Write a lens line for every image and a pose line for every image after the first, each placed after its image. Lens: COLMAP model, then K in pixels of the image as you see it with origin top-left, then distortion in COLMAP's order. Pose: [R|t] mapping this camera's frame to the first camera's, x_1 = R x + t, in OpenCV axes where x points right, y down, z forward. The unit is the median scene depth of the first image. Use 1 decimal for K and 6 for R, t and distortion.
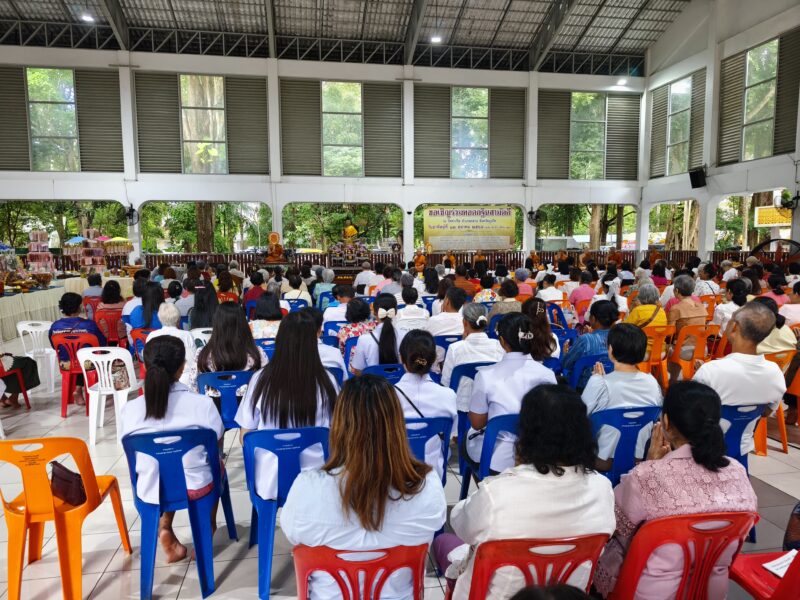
lens RADIAL K [[542.0, 0, 397.6], [0, 542.0, 299.3], [0, 0, 1]] dist [-0.009070, -0.010107]
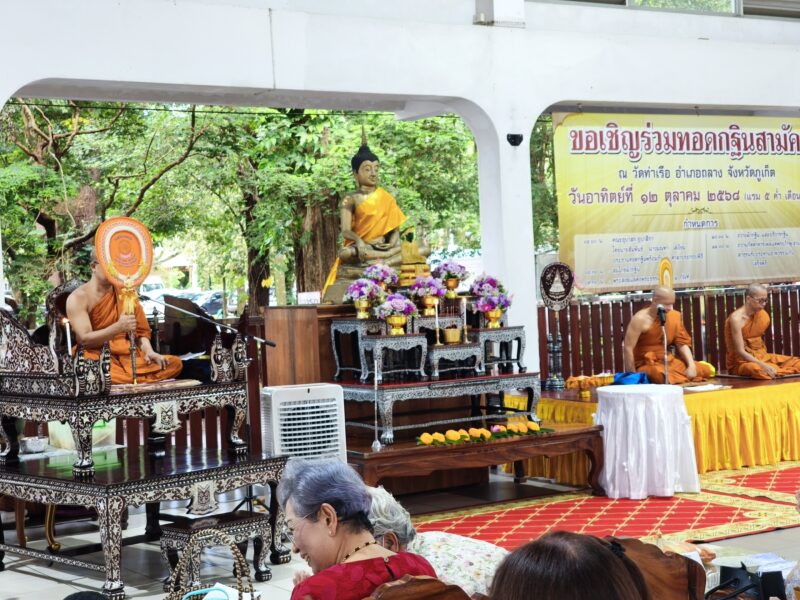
lens RADIAL K [[1405.6, 0, 403.5], [0, 1405.6, 297.3], [0, 0, 1]] dist [0.264094, 0.000000]
pose [[0.936394, -0.040516, 0.348603, -0.241197], [0.072802, 0.994132, -0.080014, -0.041704], [-0.343315, 0.100304, 0.933849, 0.424381]]
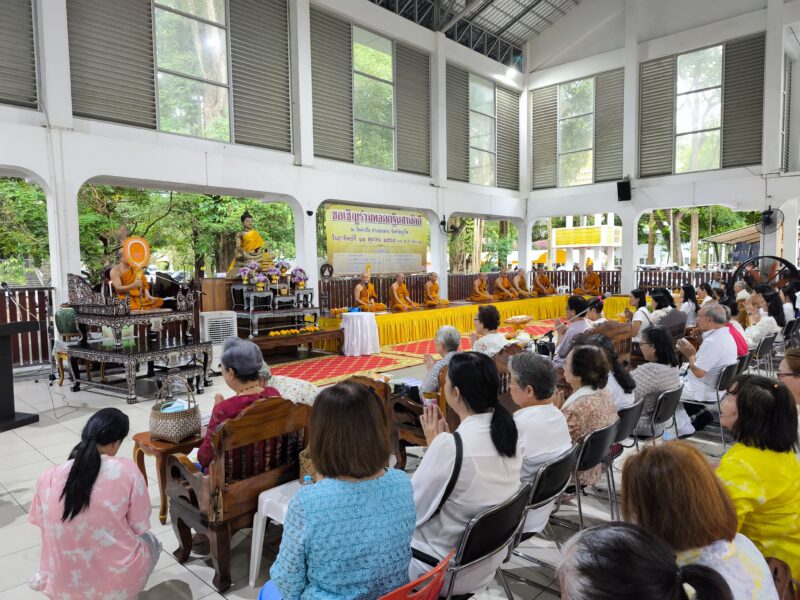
lens RADIAL K [[542.0, 0, 412.6], [0, 542.0, 304.9], [0, 0, 1]] dist [-0.009070, -0.010107]
pose [[0.809085, -0.047147, 0.585797, -0.236363], [0.066857, 0.997690, -0.012044, -0.042330], [-0.583876, 0.048909, 0.810368, 0.441027]]
